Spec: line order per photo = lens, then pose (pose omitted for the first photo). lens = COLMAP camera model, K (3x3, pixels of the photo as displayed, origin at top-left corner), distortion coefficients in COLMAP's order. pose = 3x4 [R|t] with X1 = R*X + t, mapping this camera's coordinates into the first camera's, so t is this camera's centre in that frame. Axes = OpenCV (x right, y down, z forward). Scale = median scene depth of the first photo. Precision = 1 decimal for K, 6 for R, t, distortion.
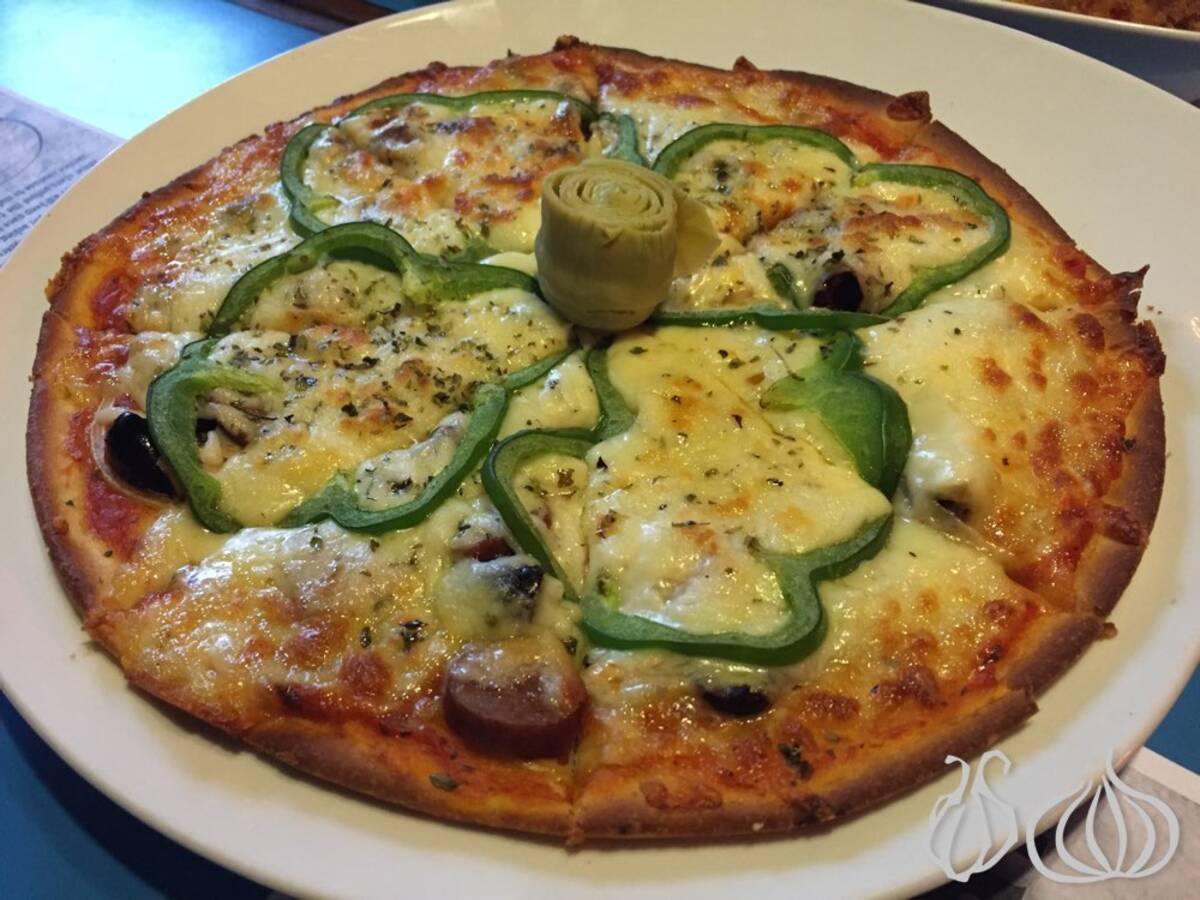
lens RADIAL K [[1043.4, 0, 600.0], [0, 1043.4, 450.0], [0, 0, 1]] dist [0.065761, -0.123632]
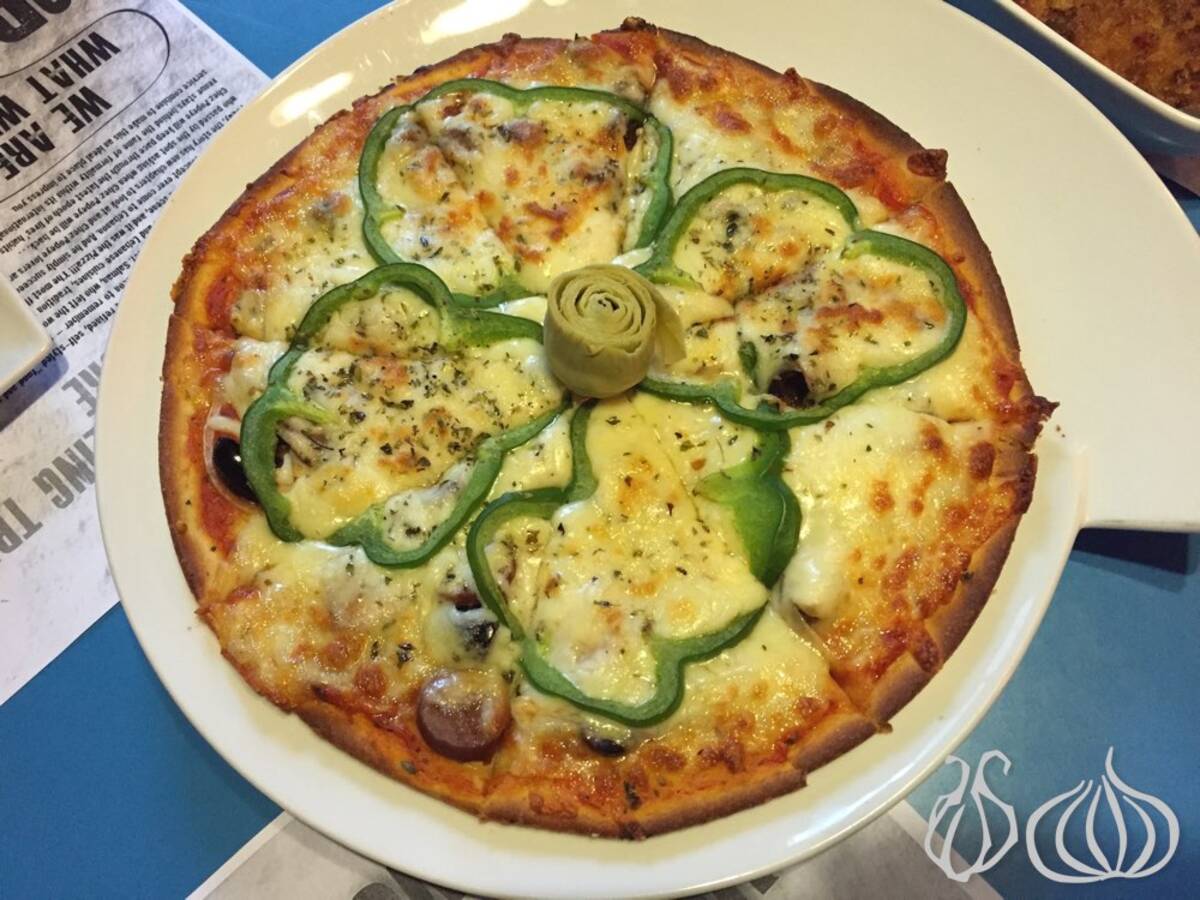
lens RADIAL K [[1043.4, 0, 600.0], [0, 1043.4, 450.0], [0, 0, 1]] dist [0.065761, -0.123632]
pose [[0.982312, 0.160278, -0.096820, 0.155285], [-0.115321, 0.925191, 0.361557, -0.539551], [0.147526, -0.343996, 0.927309, -0.194994]]
